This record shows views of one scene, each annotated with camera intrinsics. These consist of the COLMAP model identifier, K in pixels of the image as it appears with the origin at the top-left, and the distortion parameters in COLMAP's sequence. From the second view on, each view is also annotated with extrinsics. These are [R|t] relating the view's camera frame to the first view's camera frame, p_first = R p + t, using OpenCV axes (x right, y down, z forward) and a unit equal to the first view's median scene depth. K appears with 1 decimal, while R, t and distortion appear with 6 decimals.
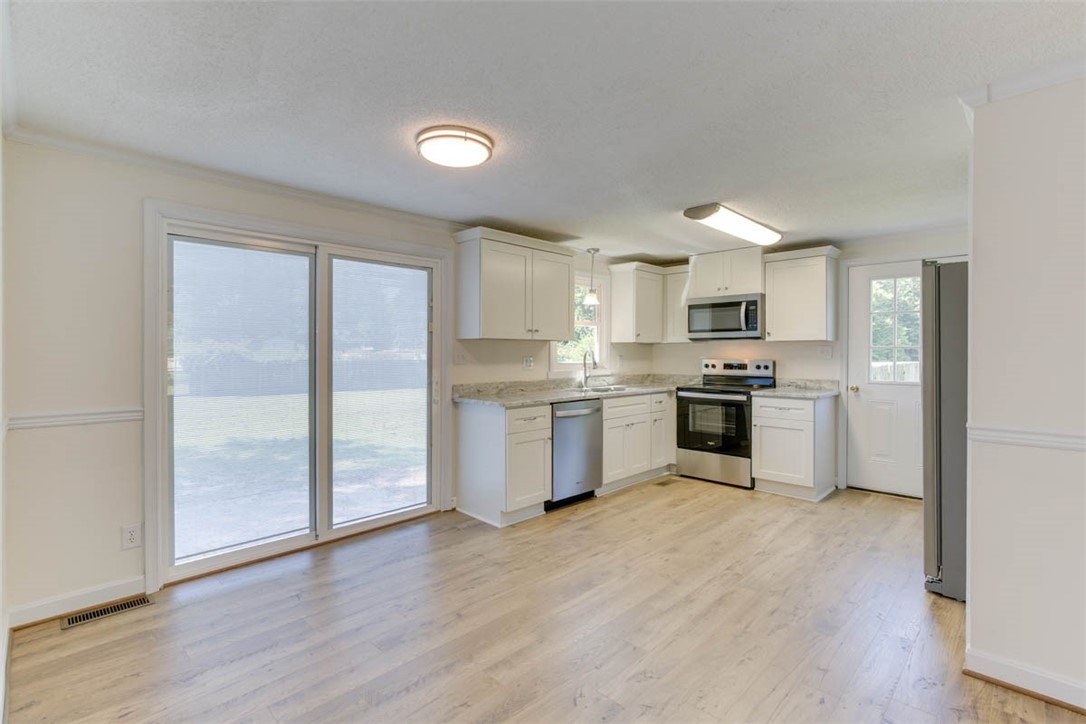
lens RADIAL K [[498.9, 0, 548.5], [0, 498.9, 353.2], [0, 0, 1]] dist [-0.019541, 0.007411]
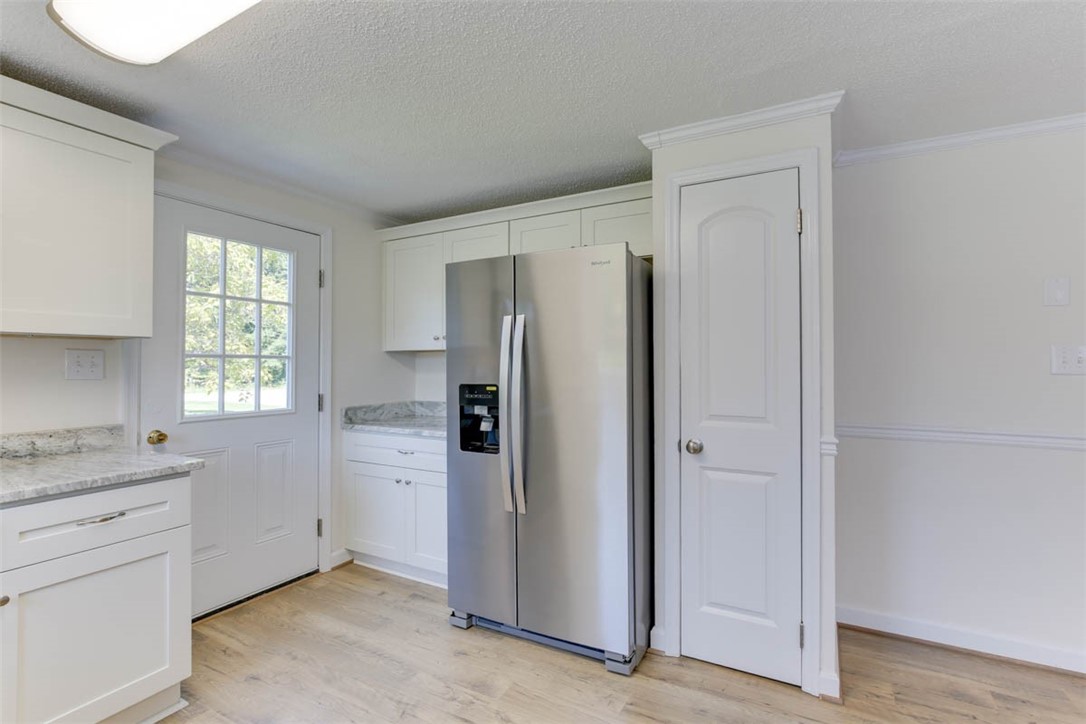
lens RADIAL K [[498.9, 0, 558.3], [0, 498.9, 361.9], [0, 0, 1]] dist [-0.019541, 0.007411]
pose [[-0.274457, 0.006789, 0.961575, 0.032913], [-0.000171, 0.999975, -0.007109, -0.000914], [-0.961599, -0.002115, -0.274449, 0.832916]]
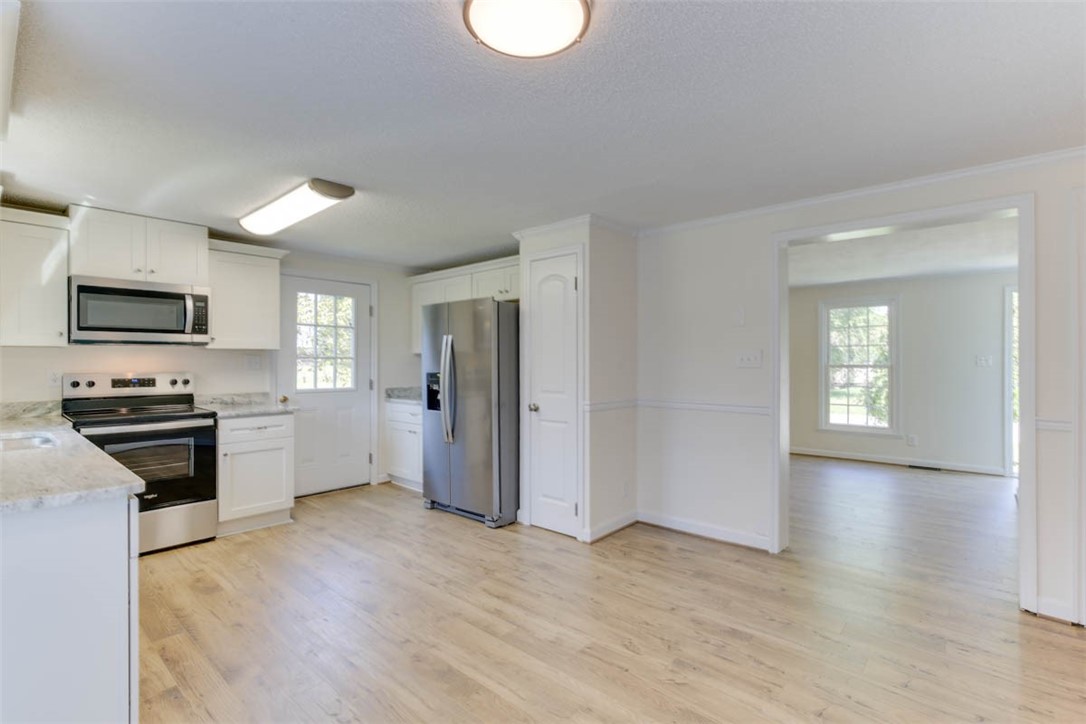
lens RADIAL K [[498.9, 0, 551.7], [0, 498.9, 360.0], [0, 0, 1]] dist [-0.019541, 0.007411]
pose [[-0.041688, 0.005399, 0.999116, -0.435933], [0.002054, 0.999984, -0.005318, -0.000629], [-0.999129, 0.001830, -0.041699, 0.565292]]
